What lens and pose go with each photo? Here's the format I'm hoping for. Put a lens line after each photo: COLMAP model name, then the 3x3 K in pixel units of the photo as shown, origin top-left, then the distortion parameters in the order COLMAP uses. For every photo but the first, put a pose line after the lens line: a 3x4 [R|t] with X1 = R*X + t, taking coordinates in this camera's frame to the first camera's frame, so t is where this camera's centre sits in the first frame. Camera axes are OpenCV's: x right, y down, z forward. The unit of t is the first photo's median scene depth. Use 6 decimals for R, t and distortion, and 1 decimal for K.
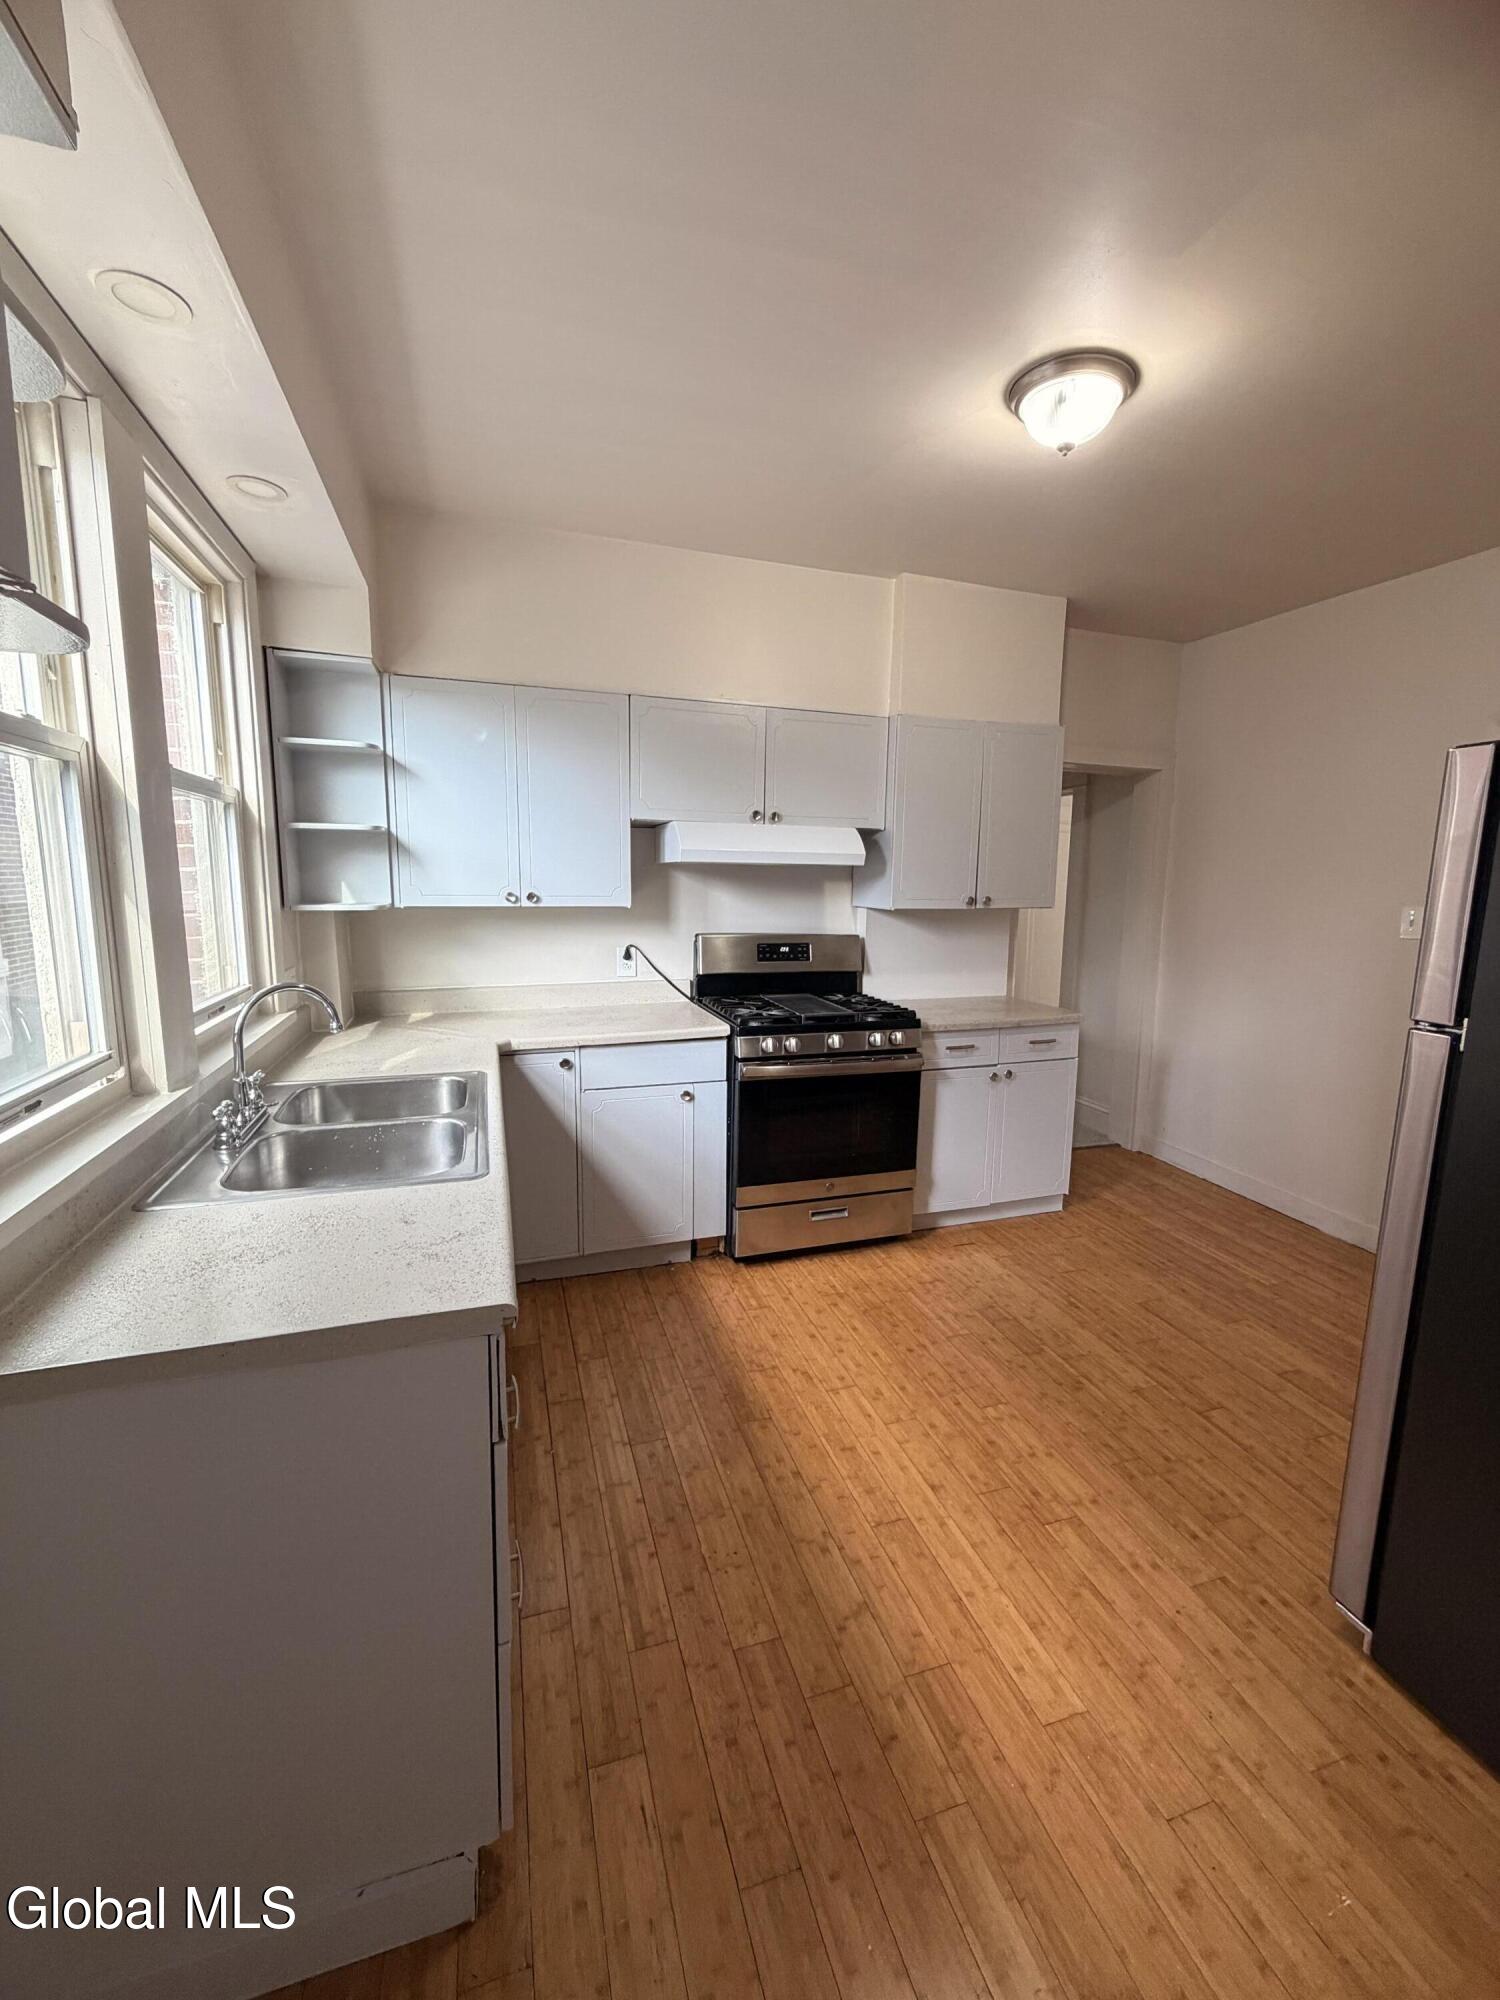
lens RADIAL K [[803.4, 0, 756.7], [0, 803.4, 999.6], [0, 0, 1]] dist [-0.003597, -0.000047]
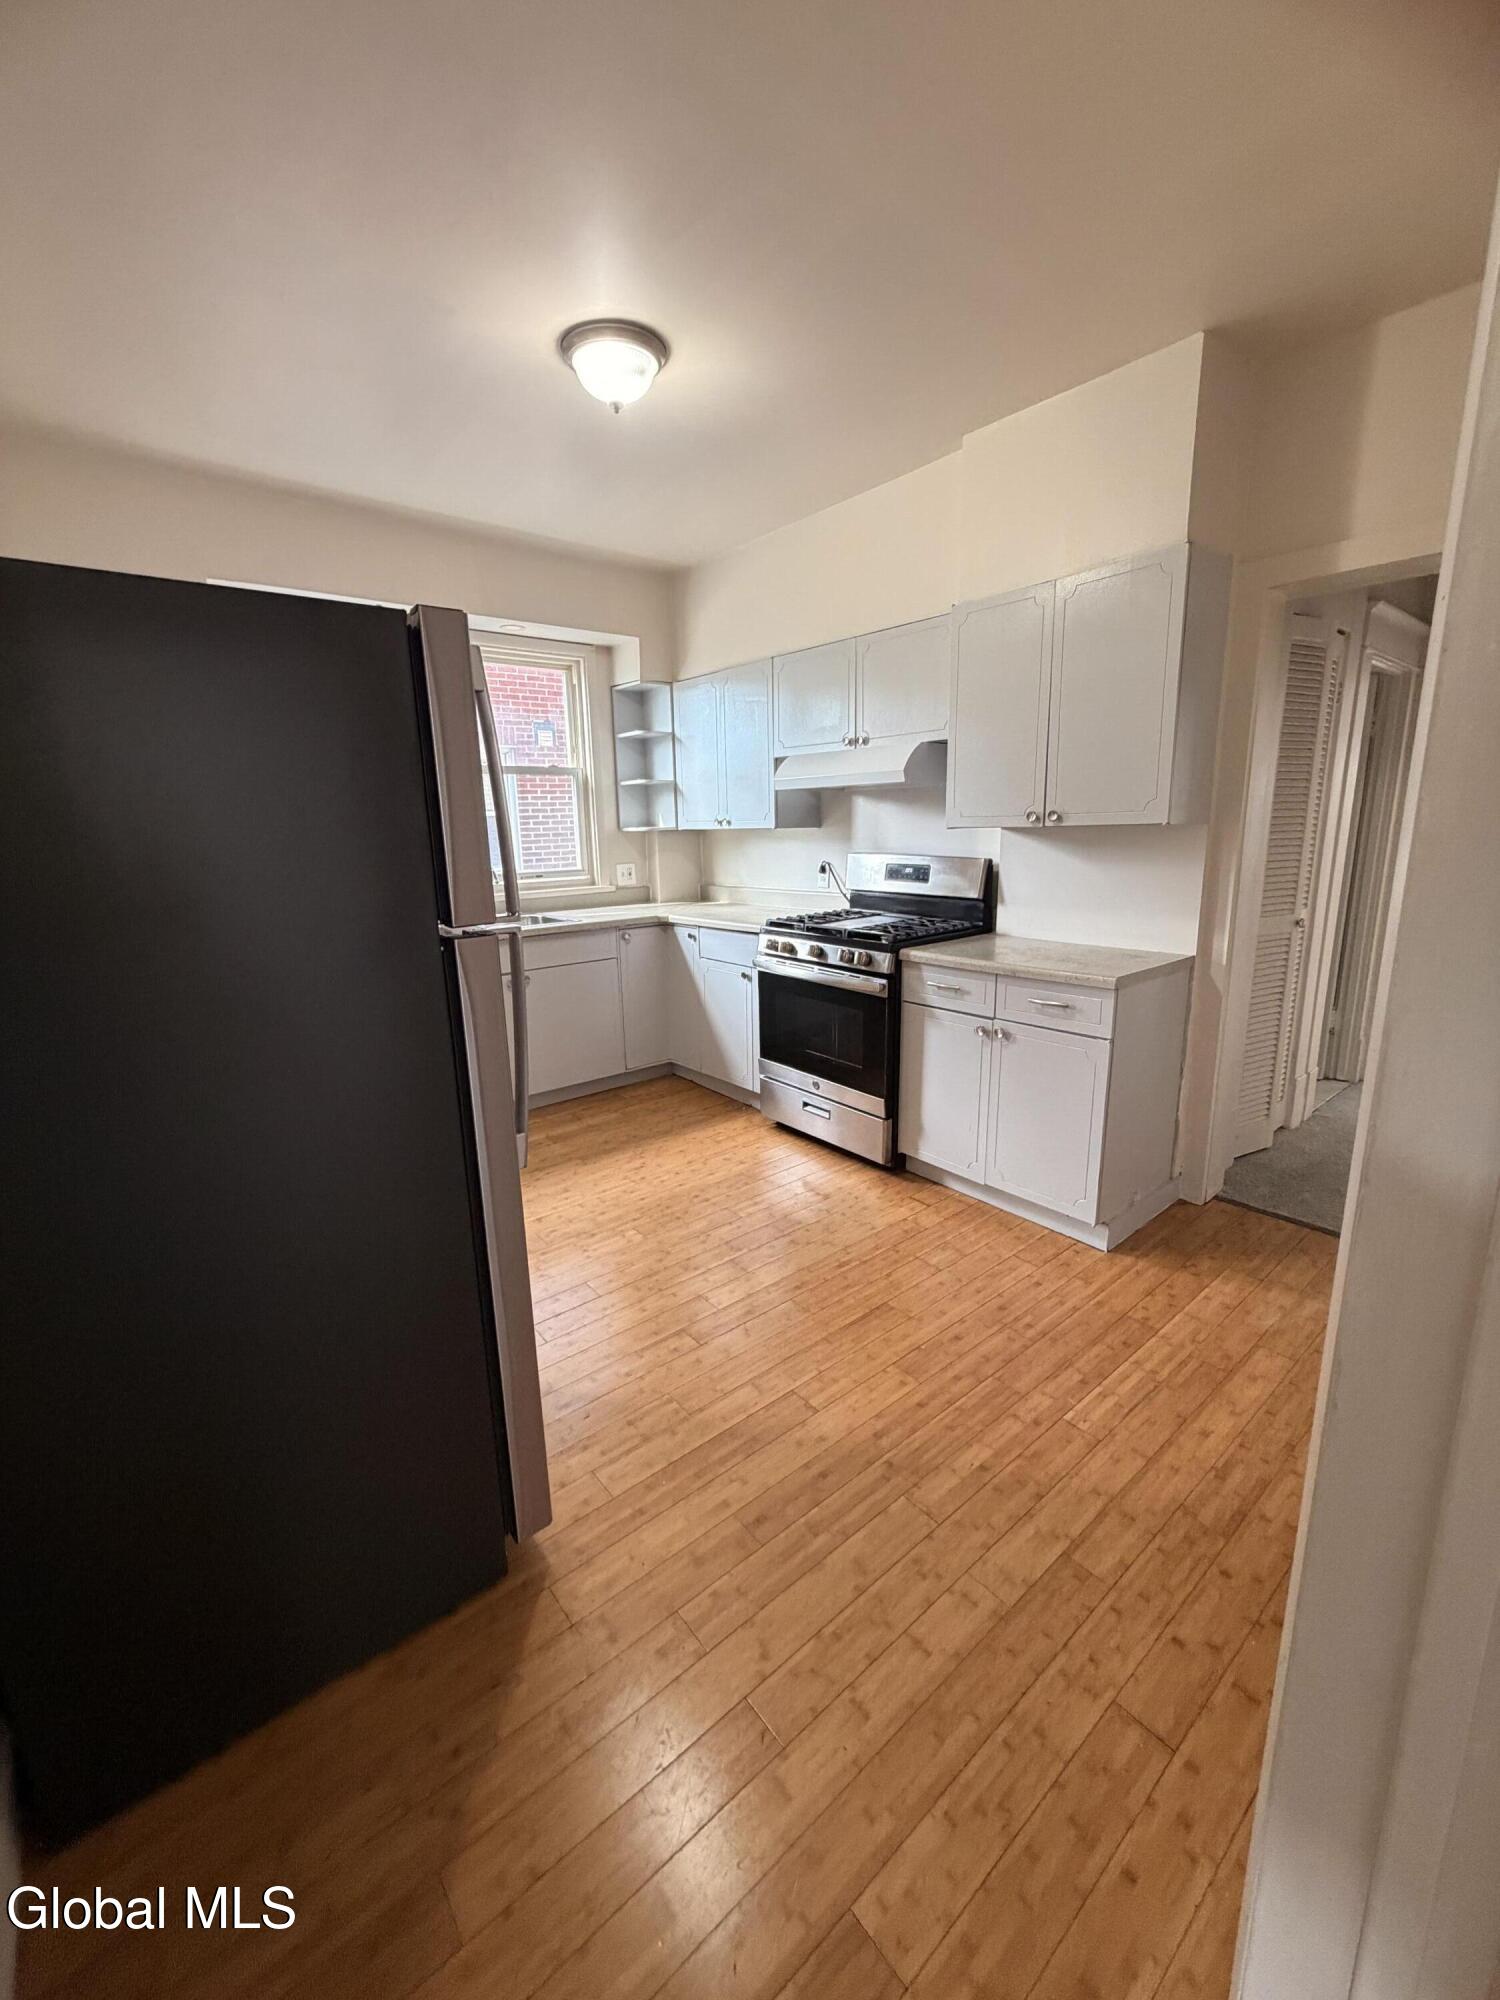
lens RADIAL K [[803.4, 0, 746.8], [0, 803.4, 996.5], [0, 0, 1]] dist [-0.003597, -0.000047]
pose [[0.356494, 0.180954, -0.916606, 1.018098], [-0.114715, 0.982119, 0.149272, -0.037148], [0.927228, 0.051934, 0.370878, 0.488092]]
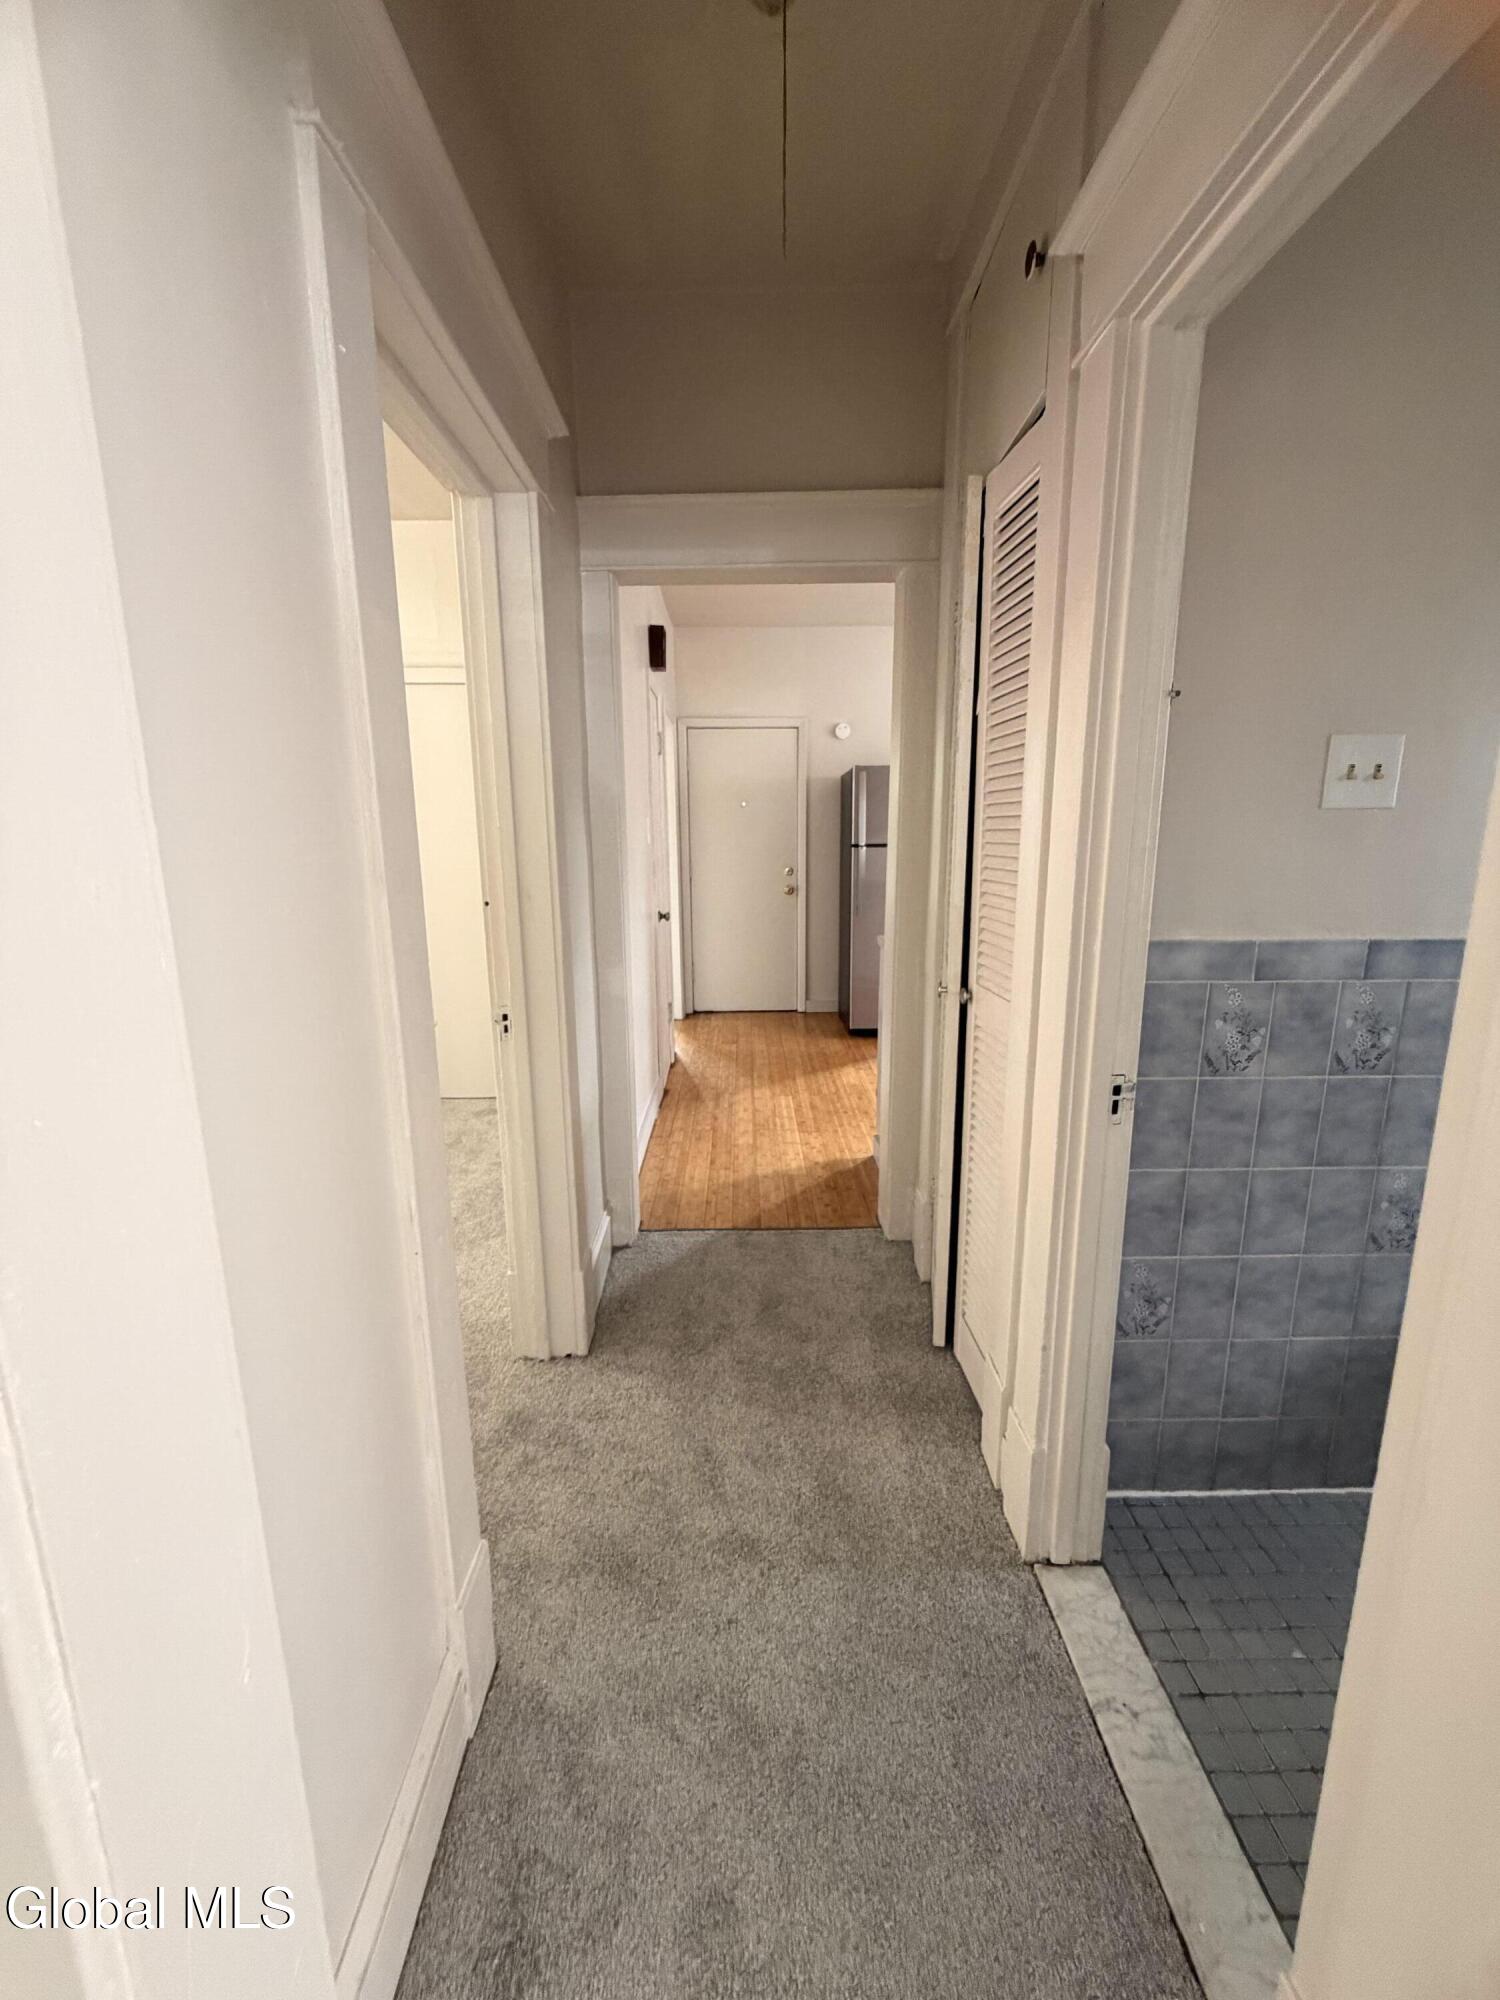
lens RADIAL K [[803.4, 0, 743.2], [0, 803.4, 995.0], [0, 0, 1]] dist [-0.003597, -0.000047]
pose [[-0.949687, -0.063493, 0.306698, 0.287501], [0.049342, 0.936678, 0.346699, -0.276636], [-0.309290, 0.344389, -0.886418, 2.084233]]
